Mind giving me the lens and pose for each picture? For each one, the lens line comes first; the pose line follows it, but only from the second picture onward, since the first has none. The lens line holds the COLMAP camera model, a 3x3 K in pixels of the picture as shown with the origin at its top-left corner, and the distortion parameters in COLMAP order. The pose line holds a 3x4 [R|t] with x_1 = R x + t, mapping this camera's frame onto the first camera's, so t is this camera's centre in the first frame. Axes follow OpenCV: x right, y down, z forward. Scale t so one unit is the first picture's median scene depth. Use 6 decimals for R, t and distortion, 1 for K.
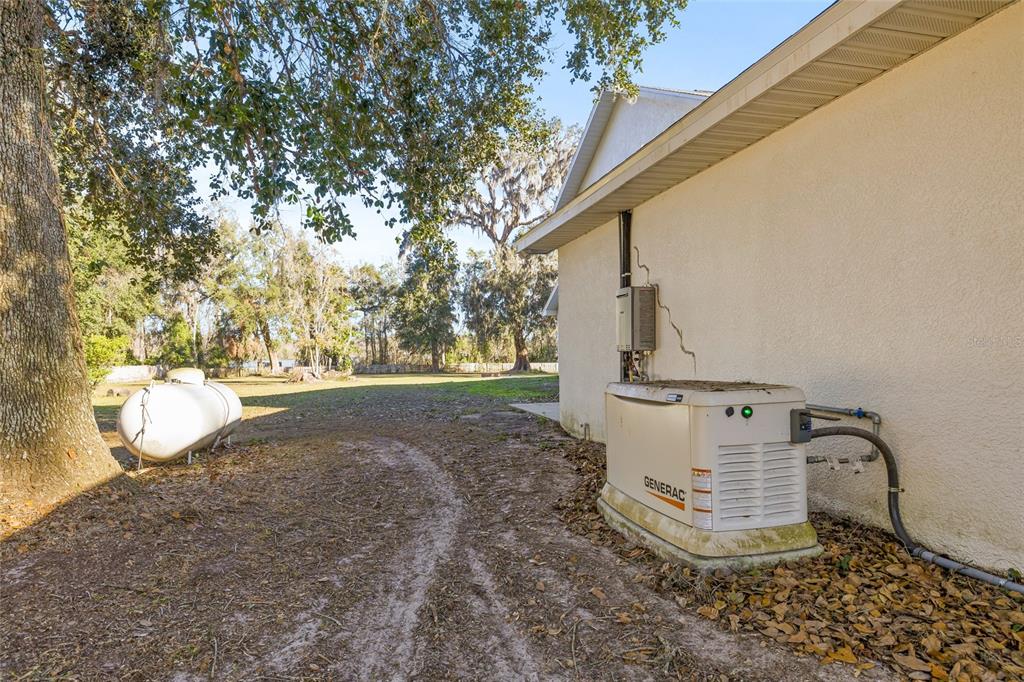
lens RADIAL K [[588.4, 0, 512.0], [0, 588.4, 341.0], [0, 0, 1]] dist [-0.000146, -0.000069]
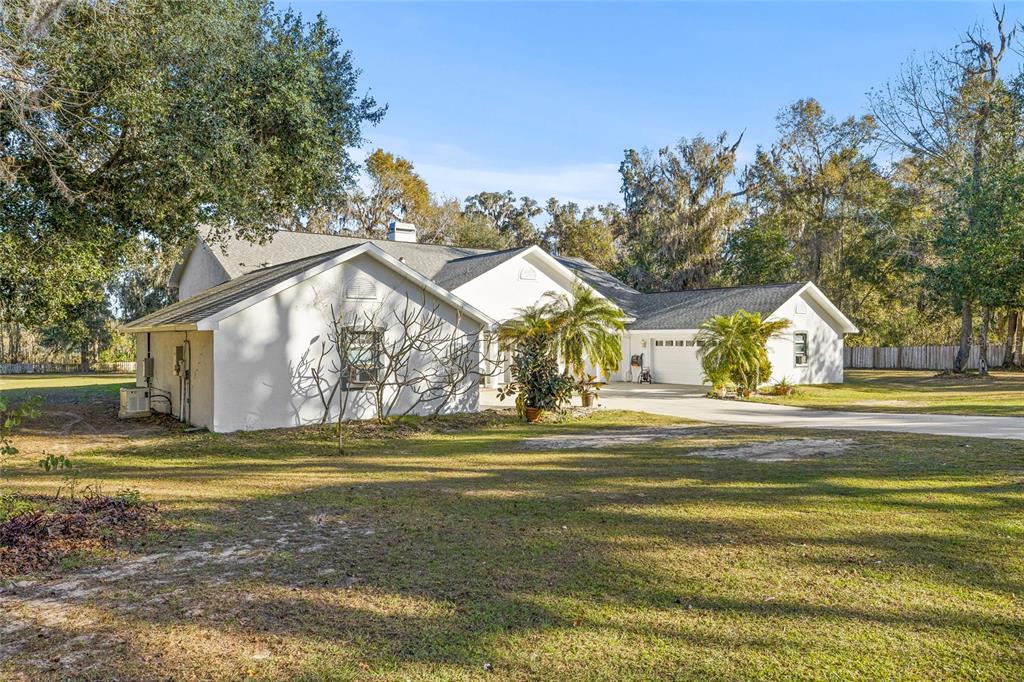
lens RADIAL K [[713.1, 0, 512.0], [0, 713.1, 341.0], [0, 0, 1]] dist [-0.001766, -0.001563]
pose [[0.918288, 0.020478, 0.395383, 0.039746], [-0.025248, 0.999658, 0.006866, -0.020739], [-0.395107, -0.016287, 0.918491, -0.272649]]
